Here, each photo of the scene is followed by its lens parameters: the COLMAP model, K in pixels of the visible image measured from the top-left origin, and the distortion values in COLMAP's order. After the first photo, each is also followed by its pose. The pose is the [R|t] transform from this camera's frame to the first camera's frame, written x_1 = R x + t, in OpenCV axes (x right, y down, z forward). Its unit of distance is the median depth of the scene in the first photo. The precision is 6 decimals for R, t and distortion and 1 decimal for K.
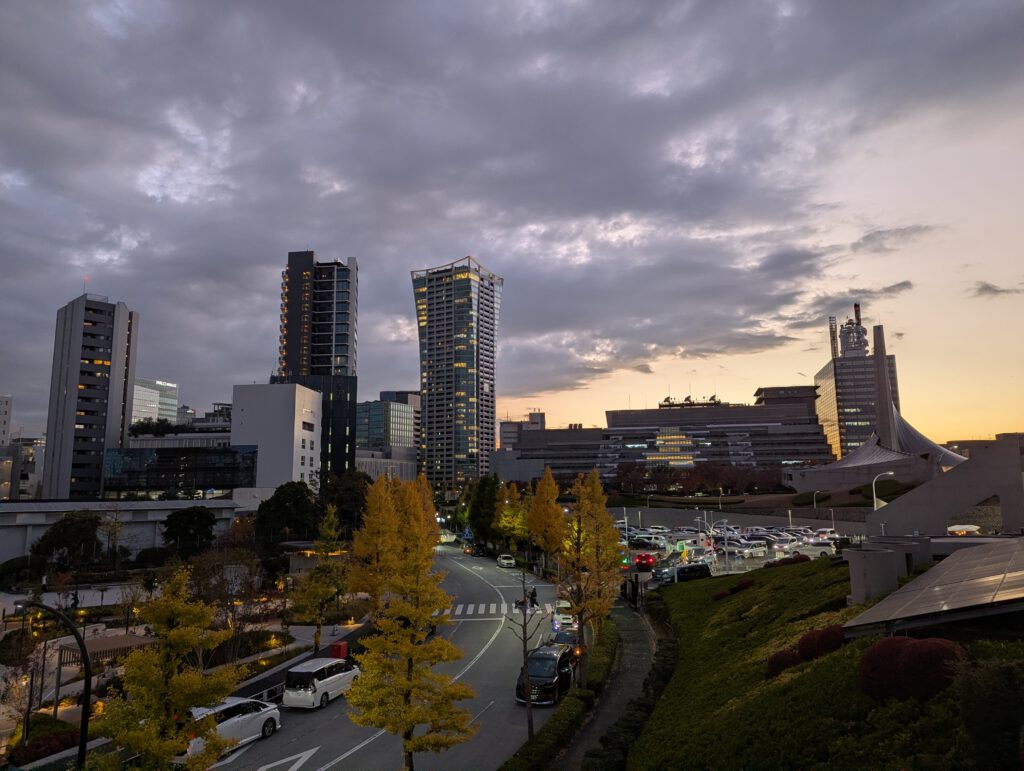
lens RADIAL K [[708.9, 0, 506.9], [0, 708.9, 382.6], [0, 0, 1]] dist [0.068421, -0.070223]
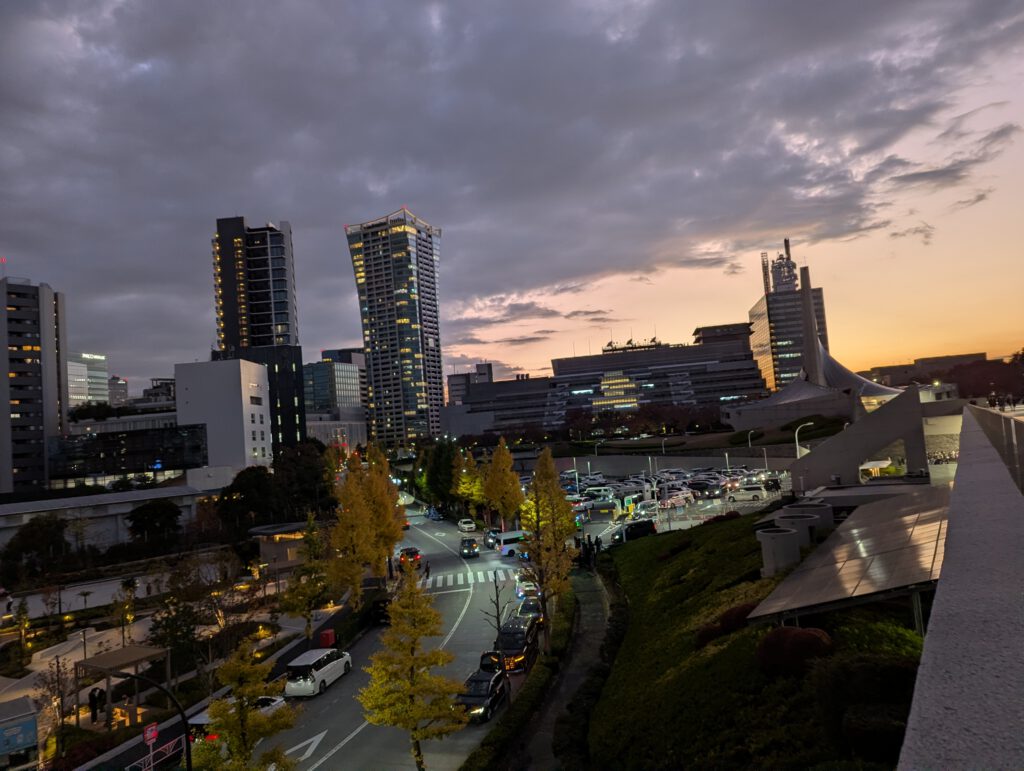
lens RADIAL K [[712.7, 0, 510.6], [0, 712.7, 390.2], [0, 0, 1]] dist [0.064397, -0.073647]
pose [[0.994747, -0.065100, 0.078994, -0.001920], [0.058088, 0.994422, 0.088038, -0.010766], [-0.084285, -0.082987, 0.992980, -0.011572]]
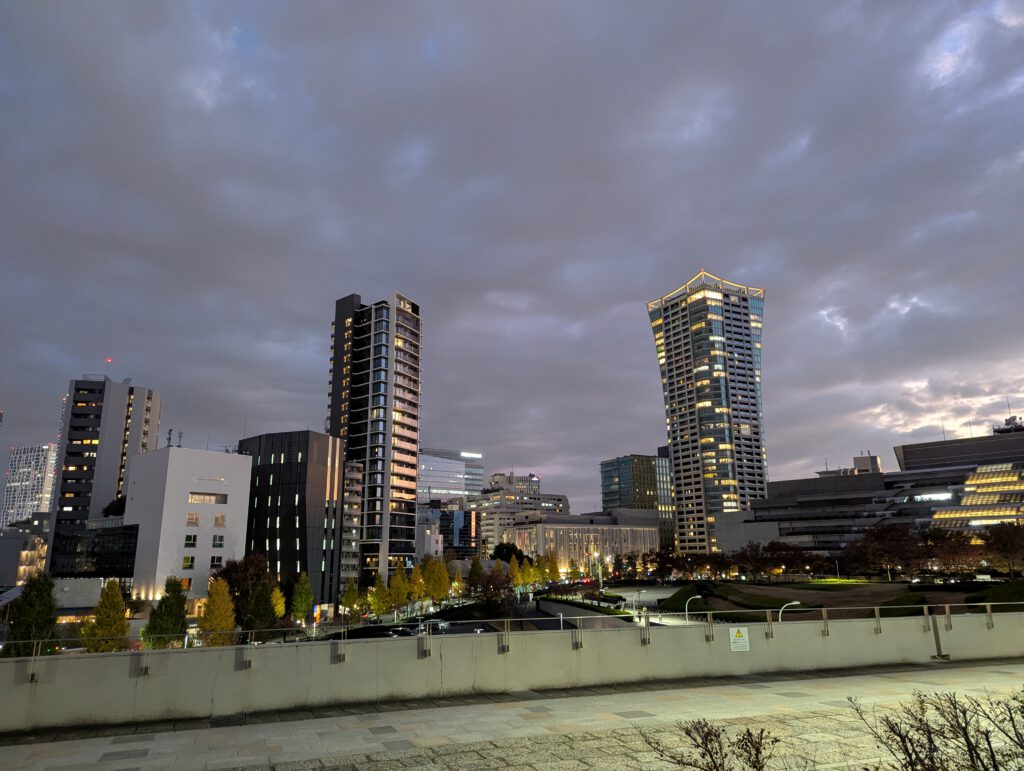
lens RADIAL K [[712.7, 0, 510.6], [0, 712.7, 390.2], [0, 0, 1]] dist [0.064397, -0.073647]
pose [[0.838705, -0.126377, -0.529720, 0.243081], [0.086942, 0.991298, -0.098842, 0.026795], [0.537601, 0.036845, 0.842394, 0.258157]]
